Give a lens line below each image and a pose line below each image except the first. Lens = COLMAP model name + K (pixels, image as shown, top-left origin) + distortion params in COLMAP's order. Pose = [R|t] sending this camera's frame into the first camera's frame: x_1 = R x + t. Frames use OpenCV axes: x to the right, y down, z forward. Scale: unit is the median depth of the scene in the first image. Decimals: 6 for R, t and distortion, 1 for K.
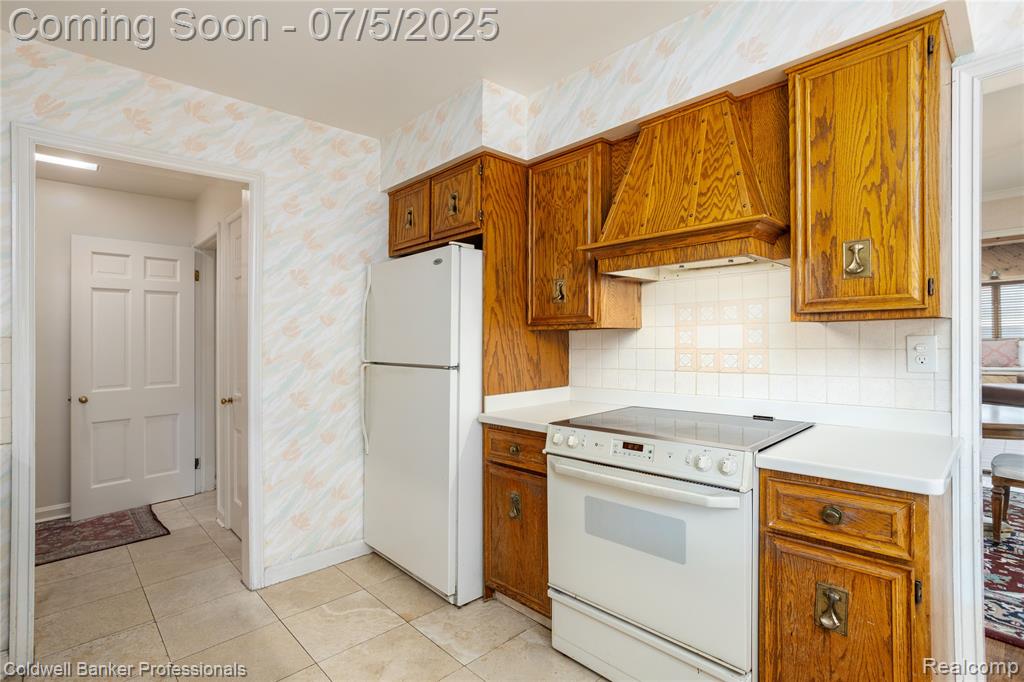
lens RADIAL K [[506.2, 0, 512.0], [0, 506.2, 341.0], [0, 0, 1]] dist [-0.004146, 0.000116]
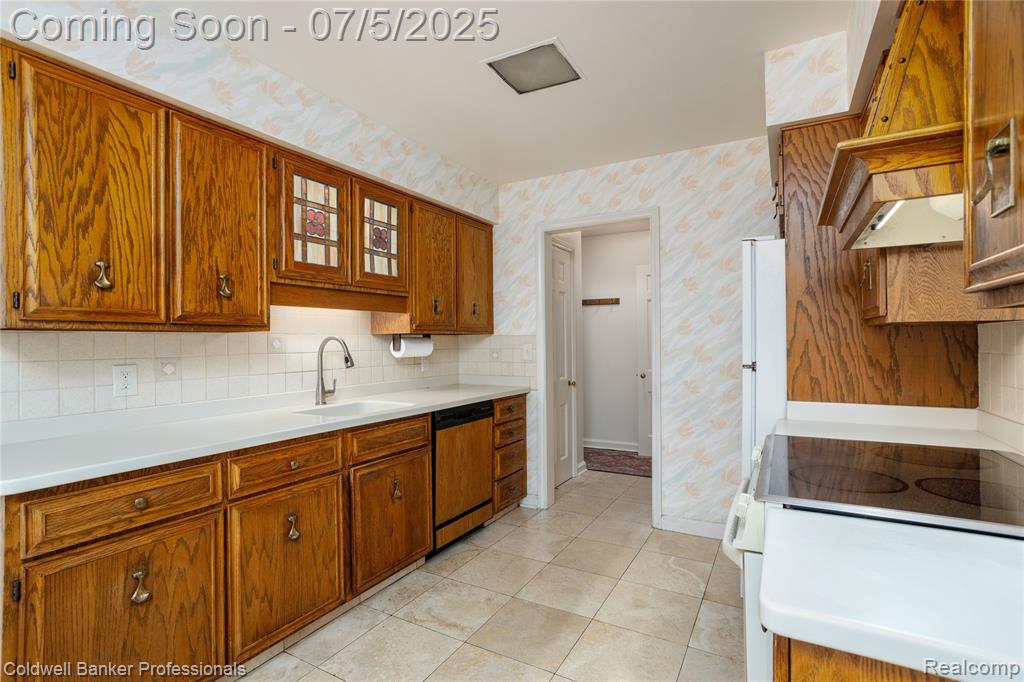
lens RADIAL K [[496.1, 0, 512.0], [0, 496.1, 341.0], [0, 0, 1]] dist [0.001541, 0.000276]
pose [[0.309100, 0.013564, -0.950933, 0.581373], [-0.000620, 0.999901, 0.014061, -0.008445], [0.951029, -0.003756, 0.309078, 0.247901]]
